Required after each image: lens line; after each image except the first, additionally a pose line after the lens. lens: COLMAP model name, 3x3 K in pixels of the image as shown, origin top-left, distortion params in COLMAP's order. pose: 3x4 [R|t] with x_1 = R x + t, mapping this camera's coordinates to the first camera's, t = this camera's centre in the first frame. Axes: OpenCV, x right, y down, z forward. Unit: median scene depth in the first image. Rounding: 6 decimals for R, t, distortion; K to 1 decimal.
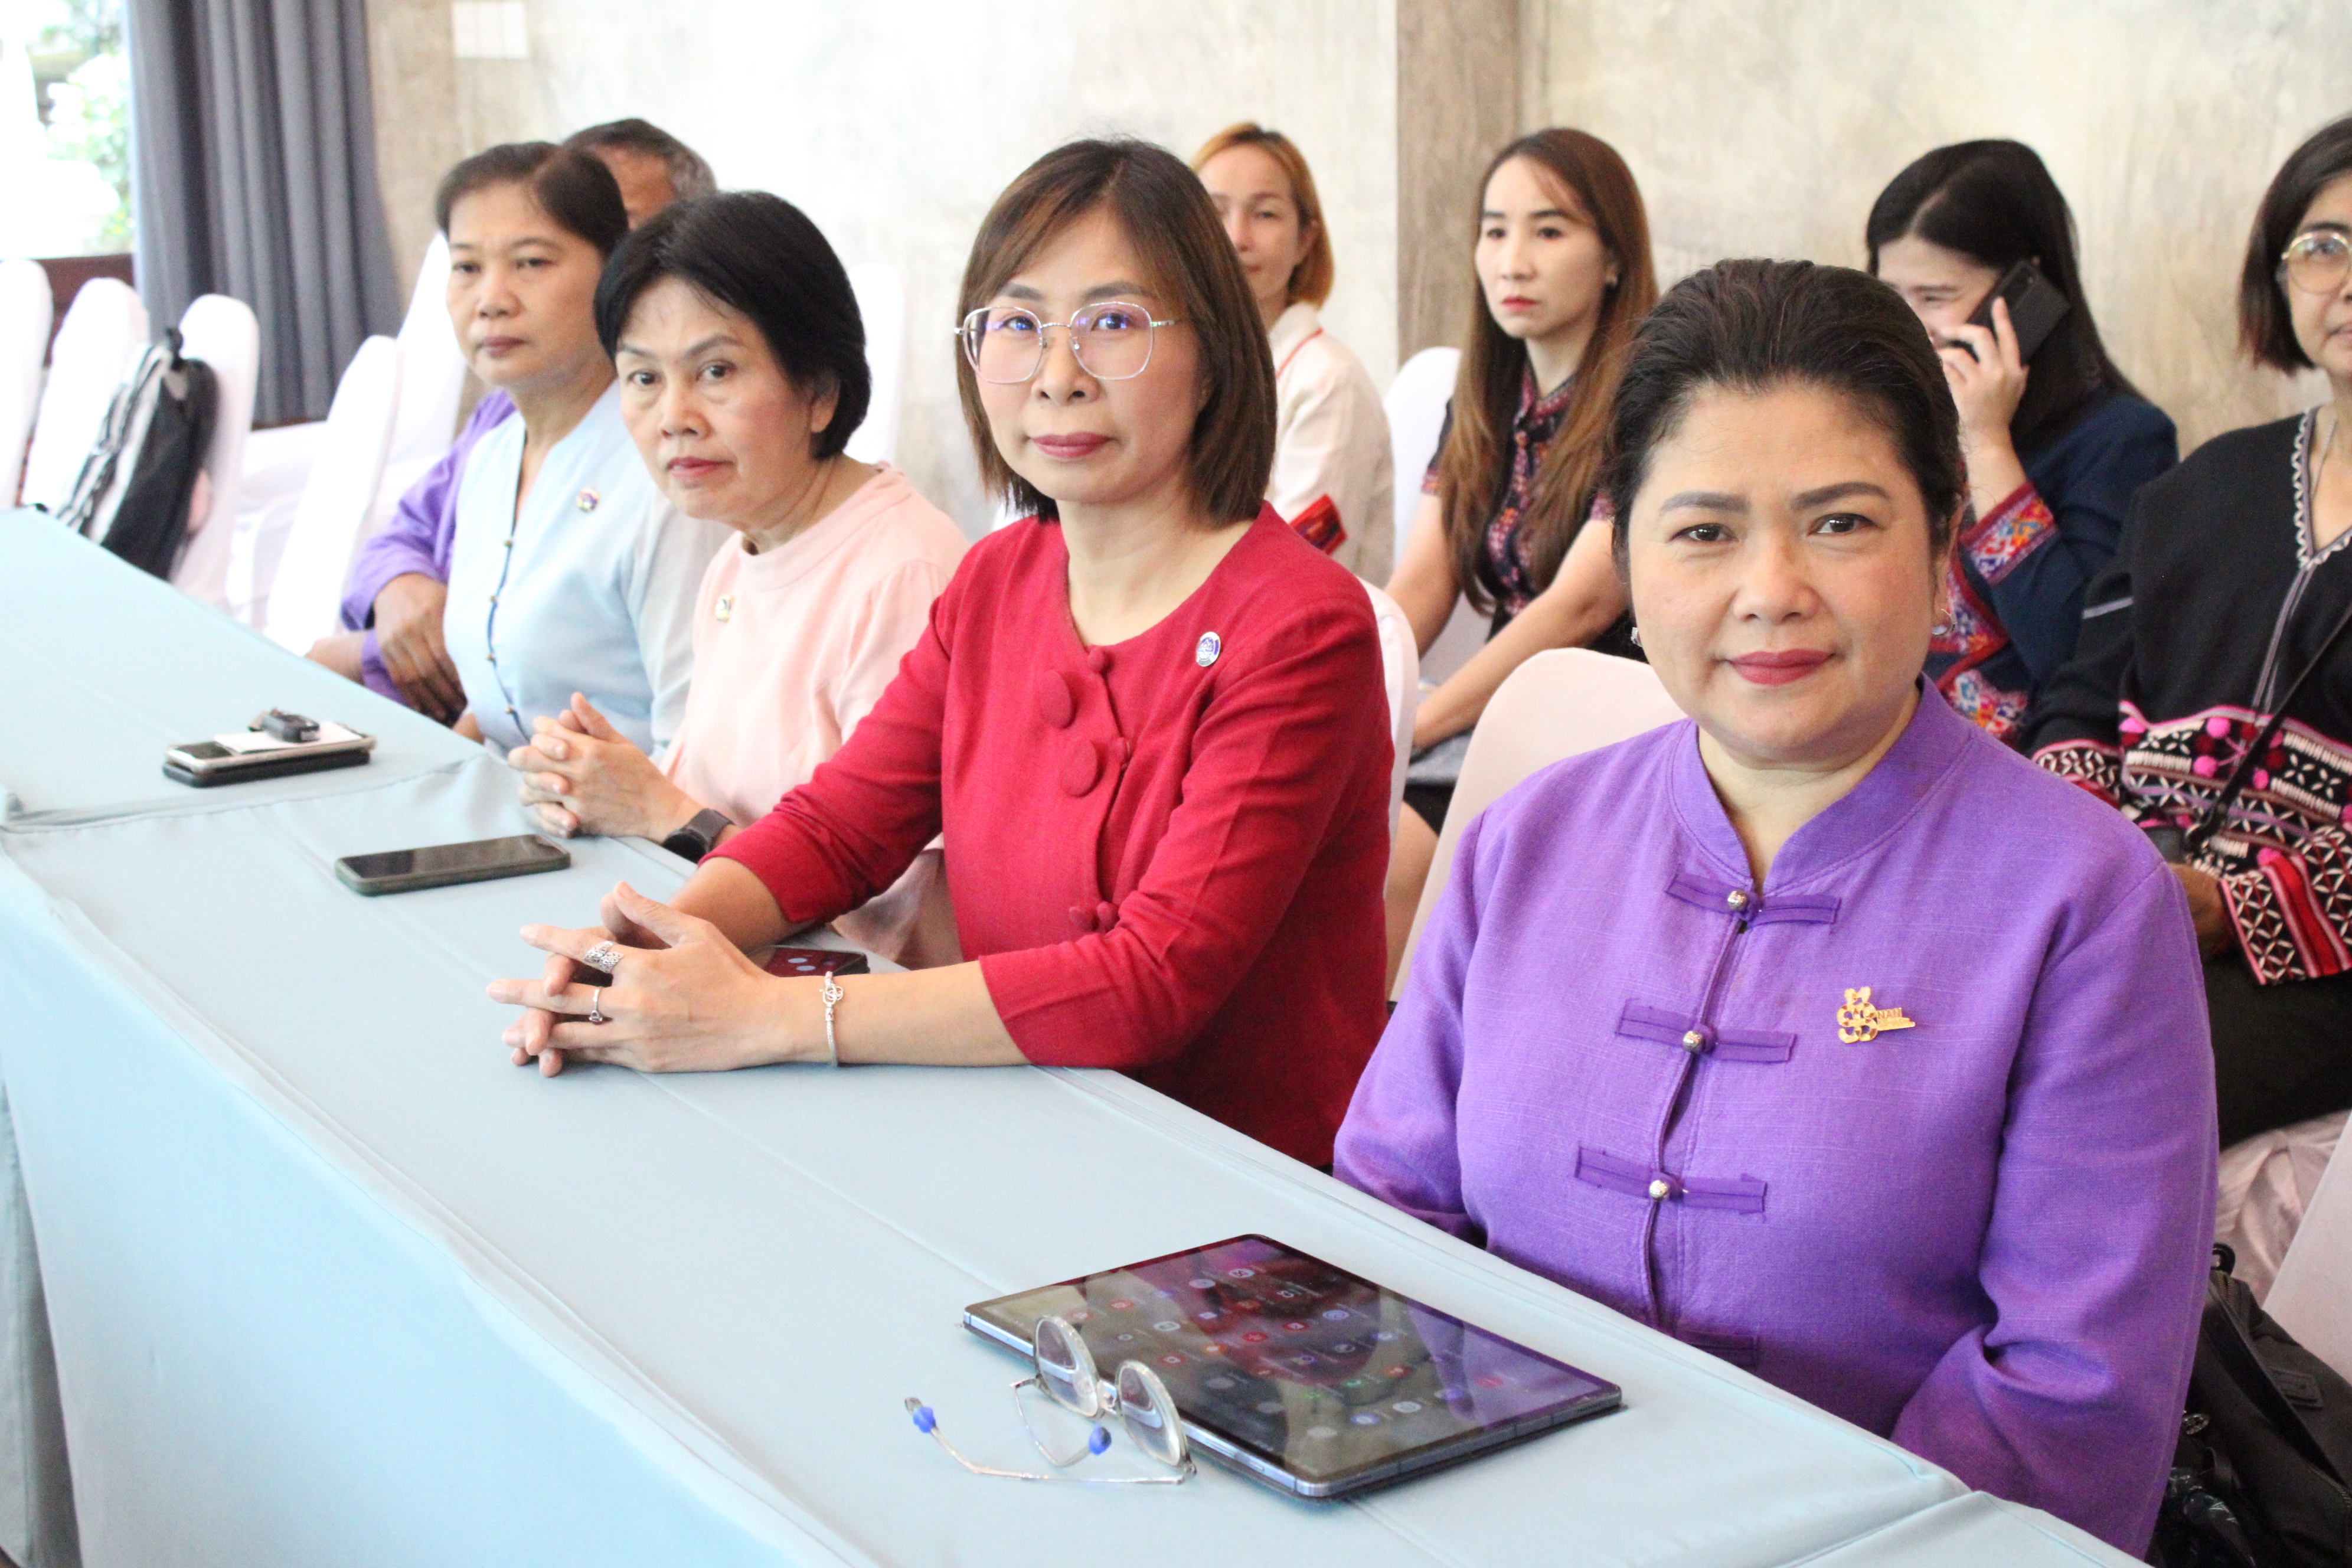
lens RADIAL K [[3803.5, 0, 1183.3], [0, 3803.5, 780.5], [0, 0, 1]] dist [0.168949, 0.000000]
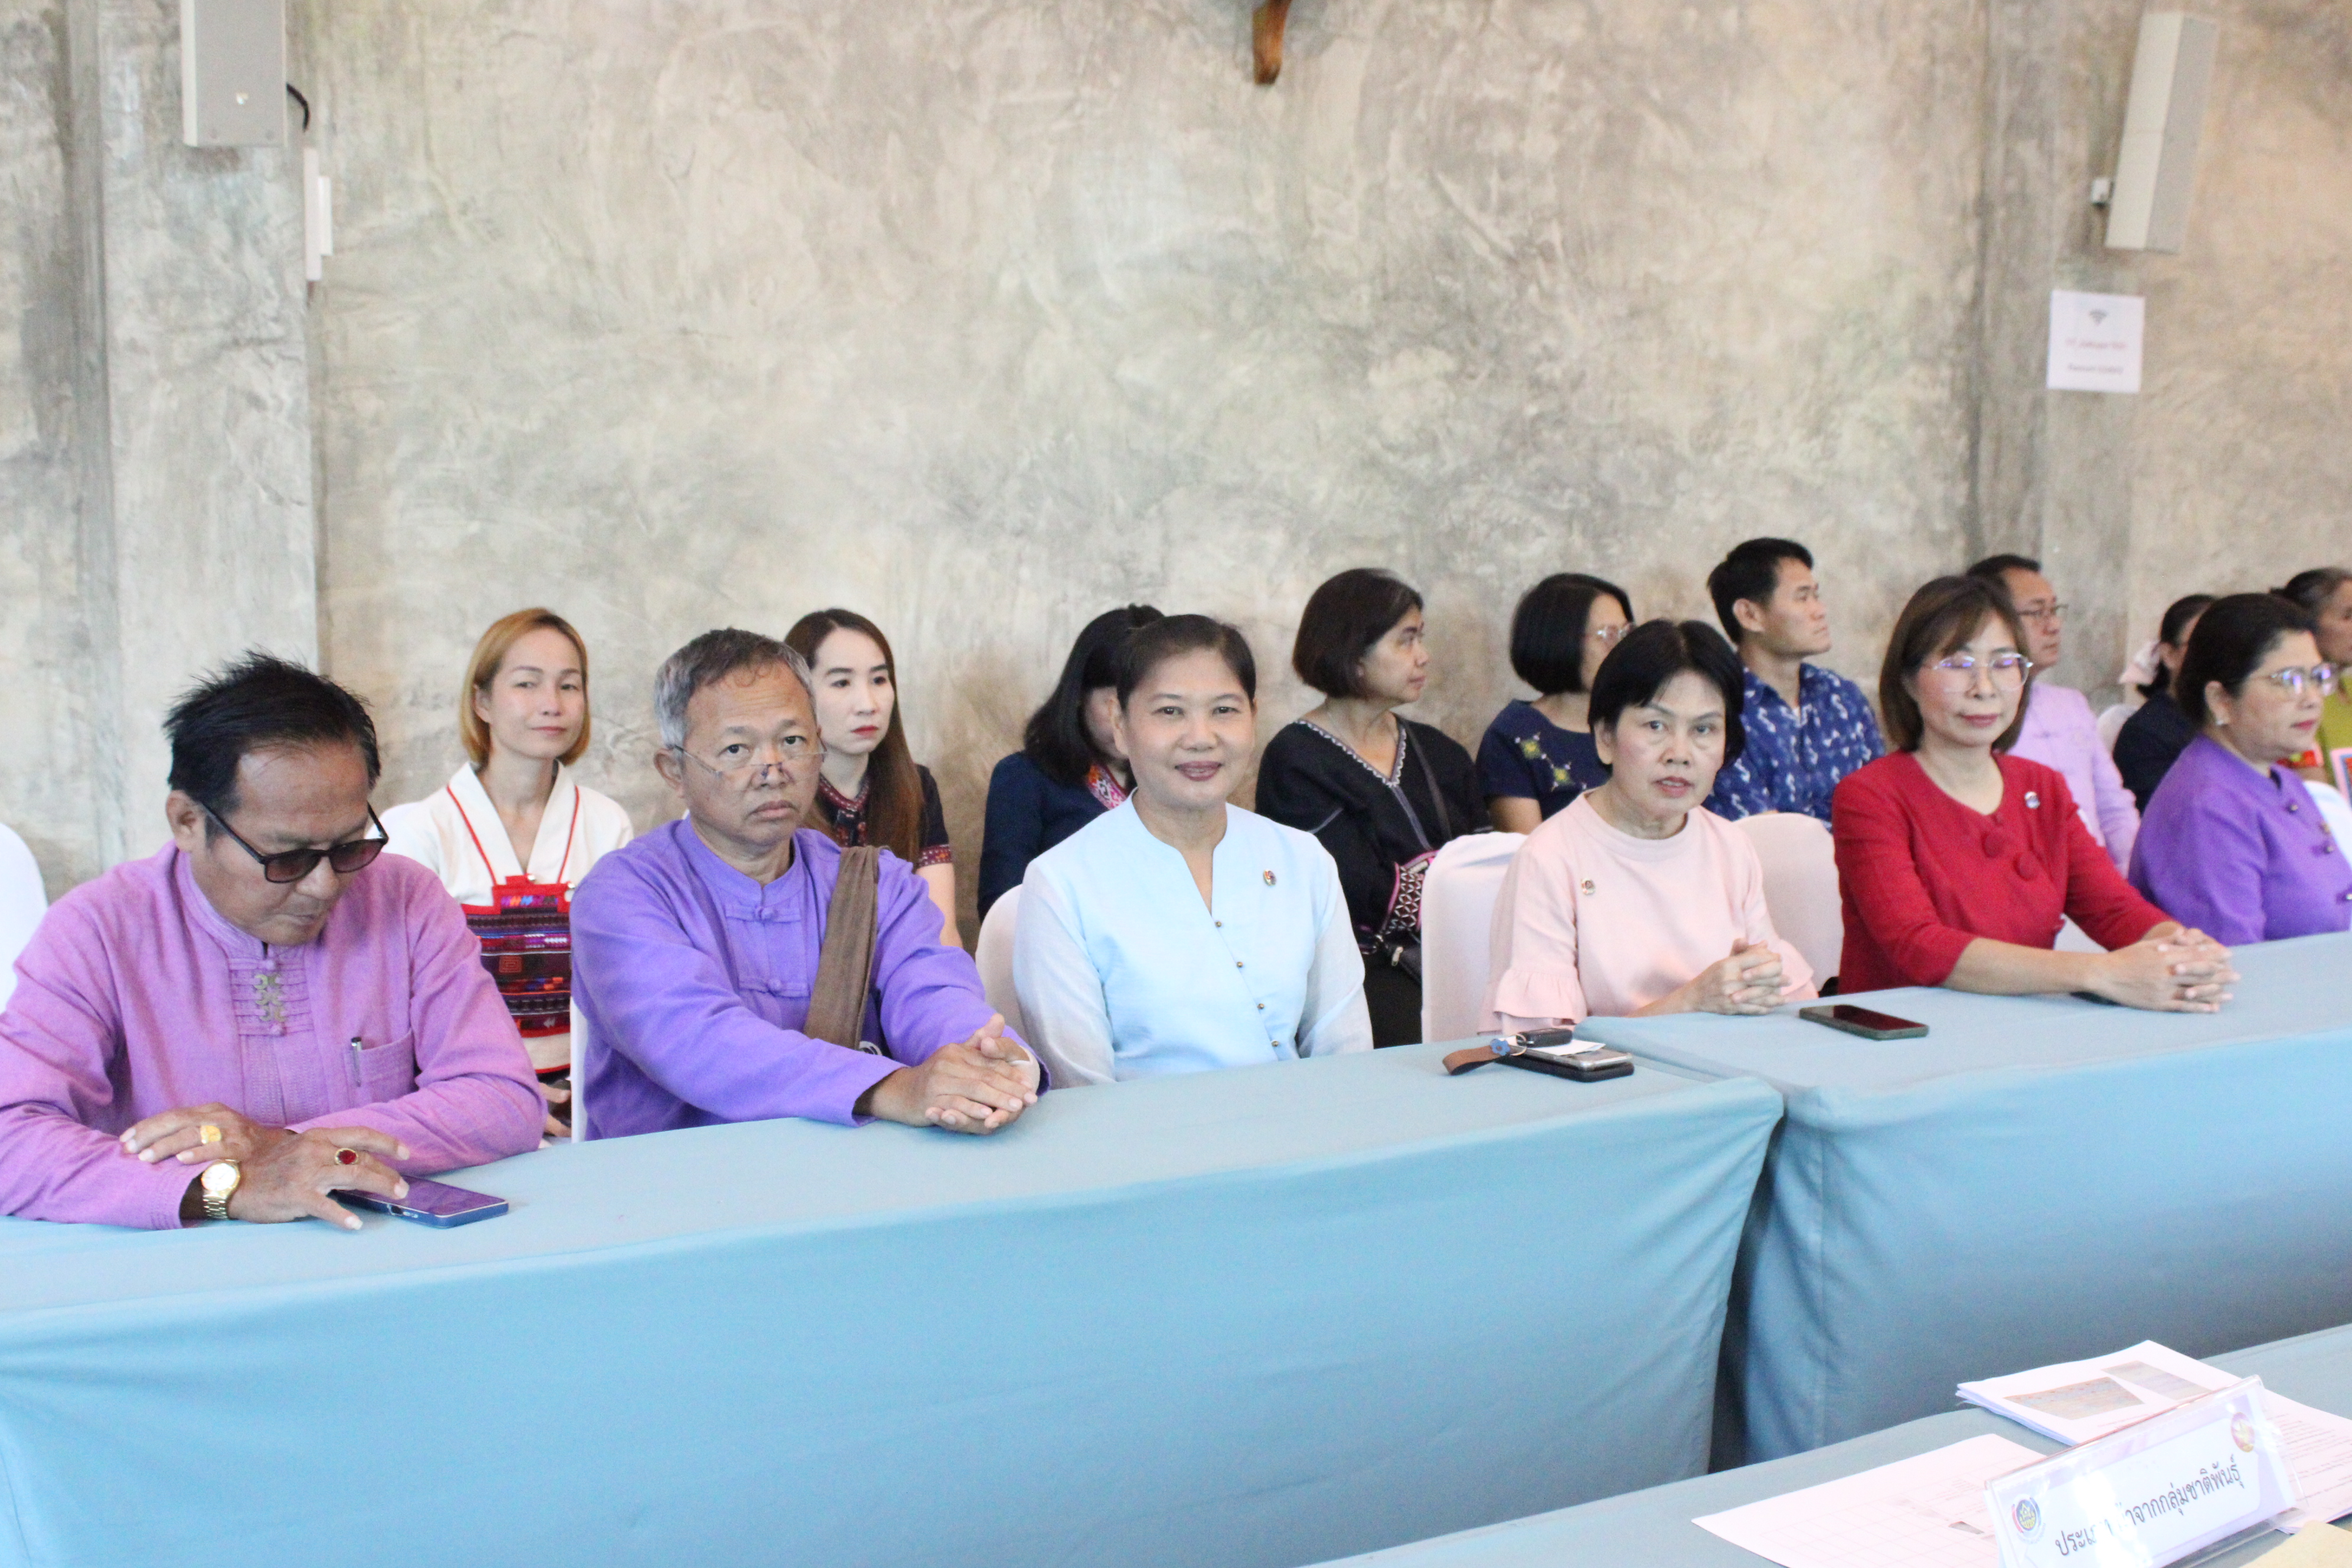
lens RADIAL K [[2670.1, 0, 1170.3], [0, 2670.1, 808.0], [0, 0, 1]] dist [-0.061305, 0.000000]
pose [[0.052594, -0.110939, 0.992435, -1.877631], [0.216910, 0.971352, 0.097087, -0.352276], [-0.974774, 0.210163, 0.075151, 1.746981]]
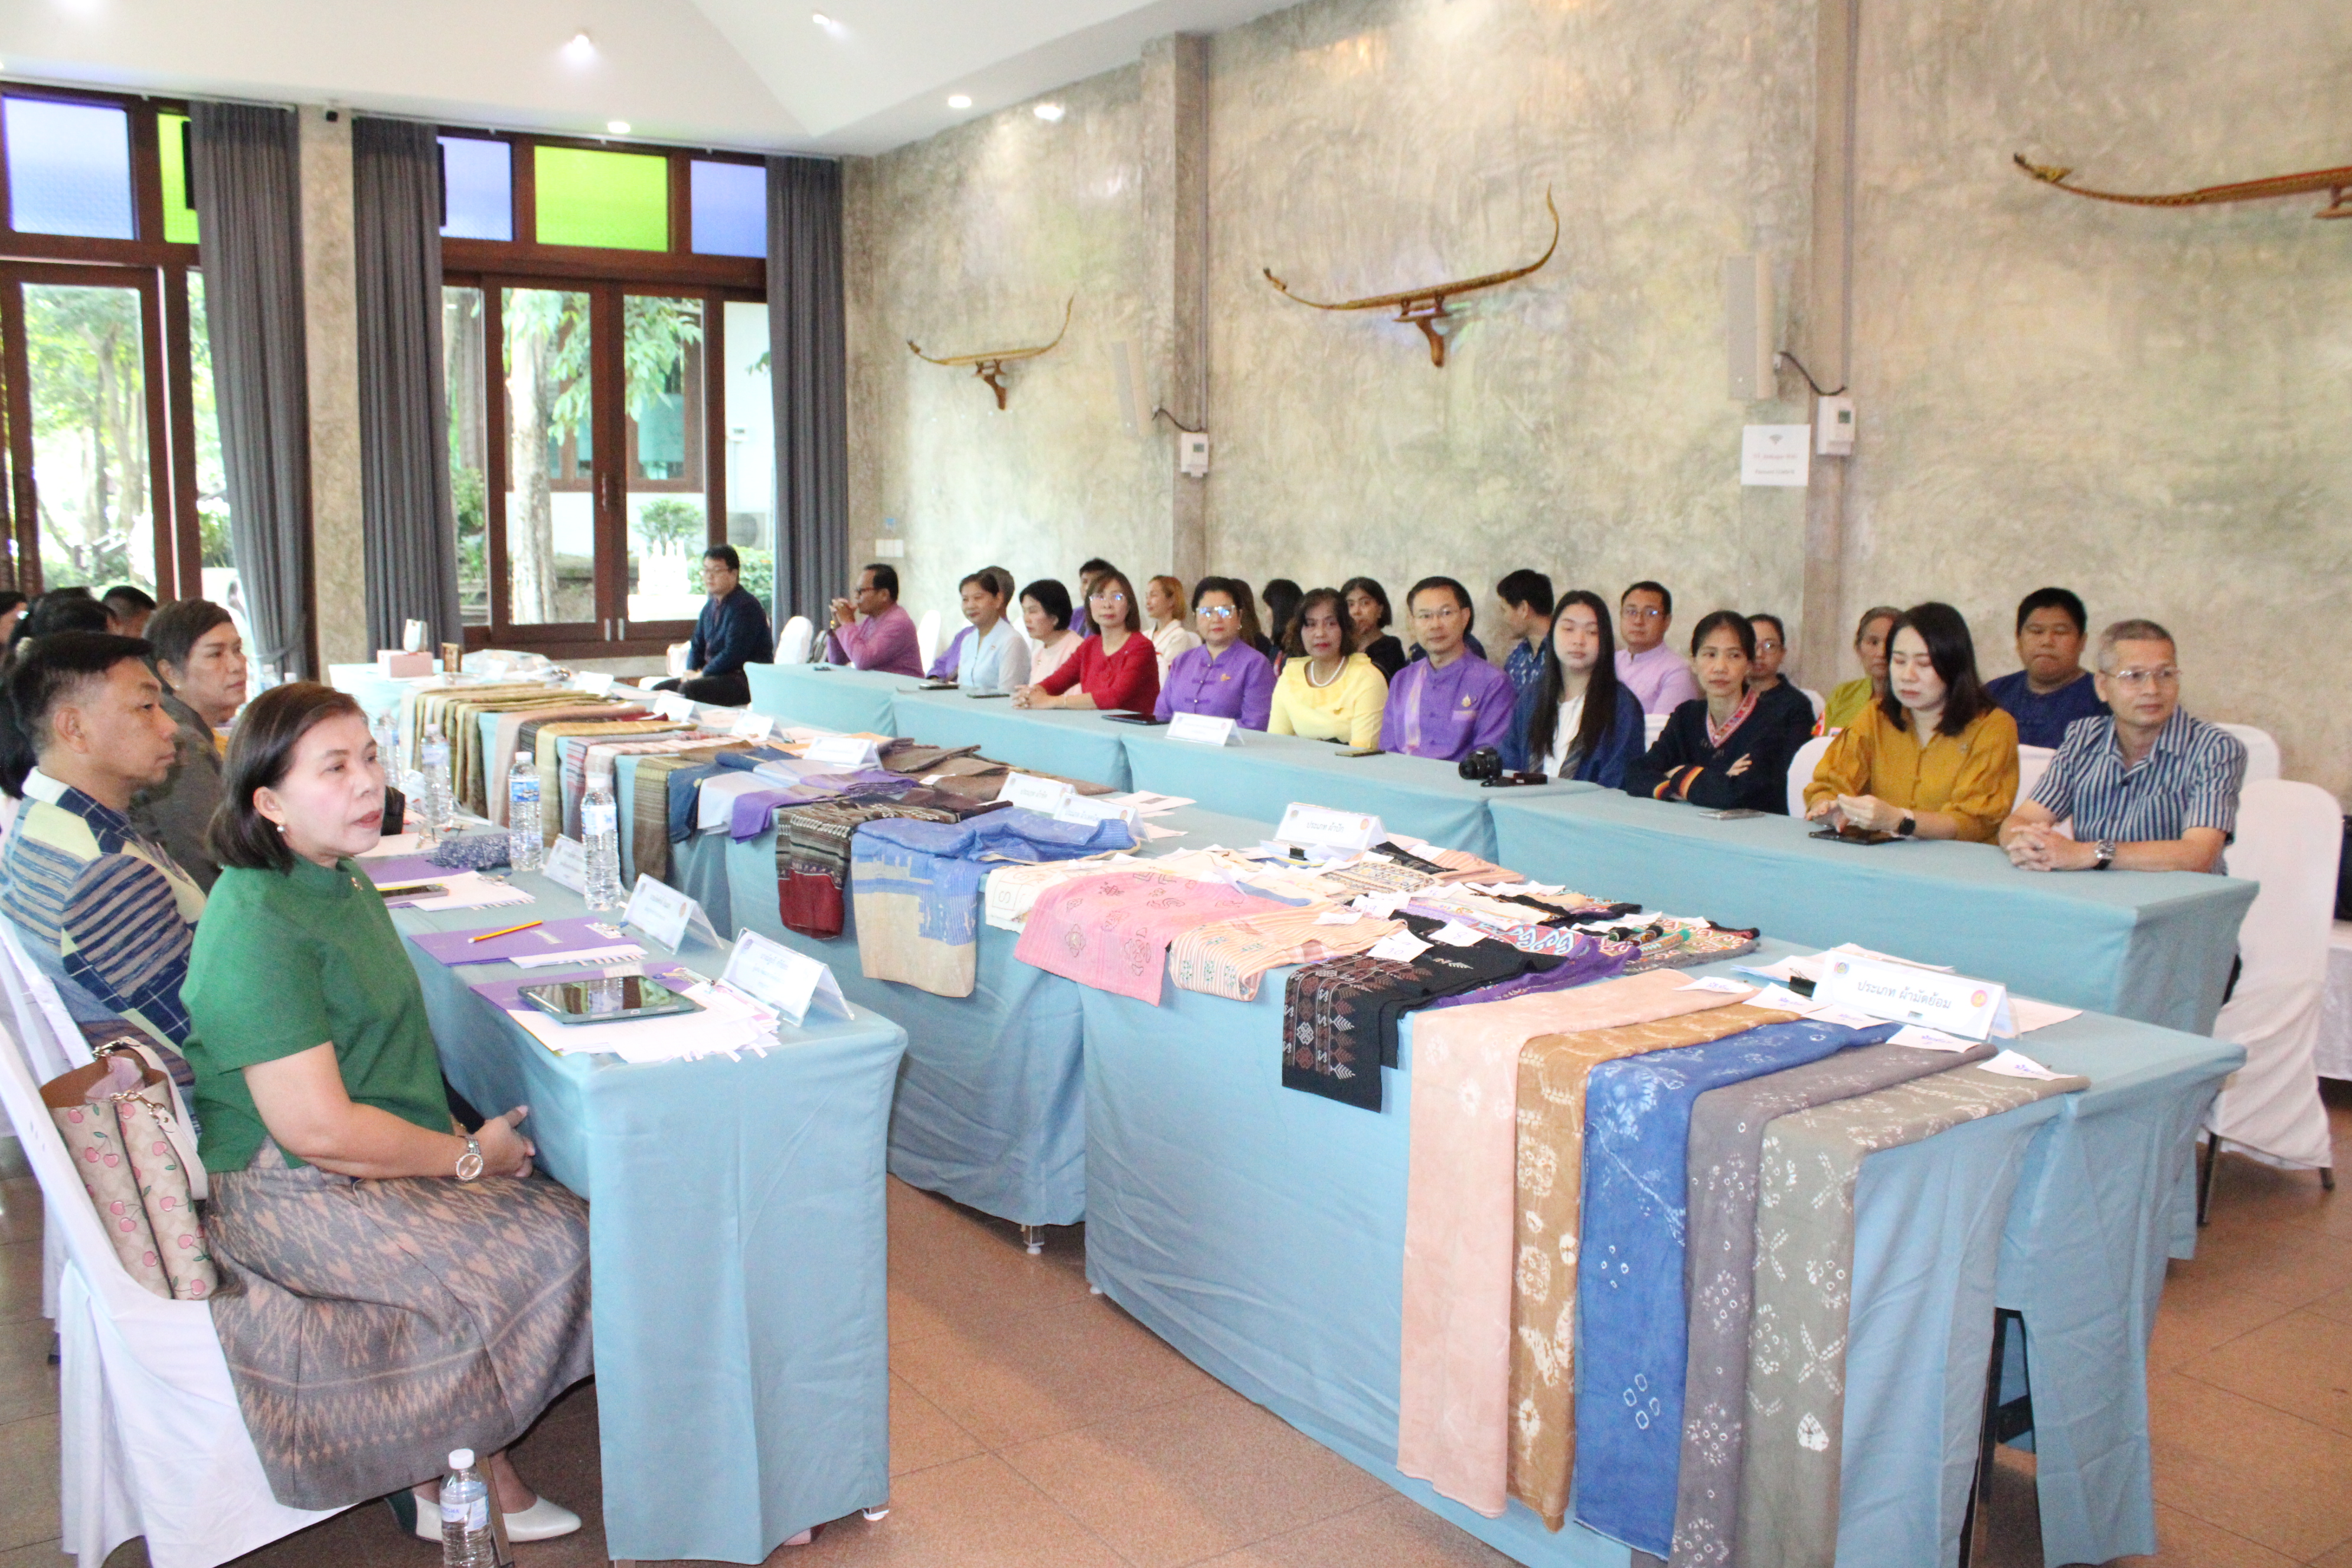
lens RADIAL K [[1914.8, 0, 1194.6], [0, 1914.8, 765.0], [0, 0, 1]] dist [-0.115919, 0.034777]
pose [[0.998848, 0.014811, 0.045641, -0.035923], [-0.010414, 0.995413, -0.095101, 0.521551], [-0.046840, 0.094516, 0.994421, -2.339481]]
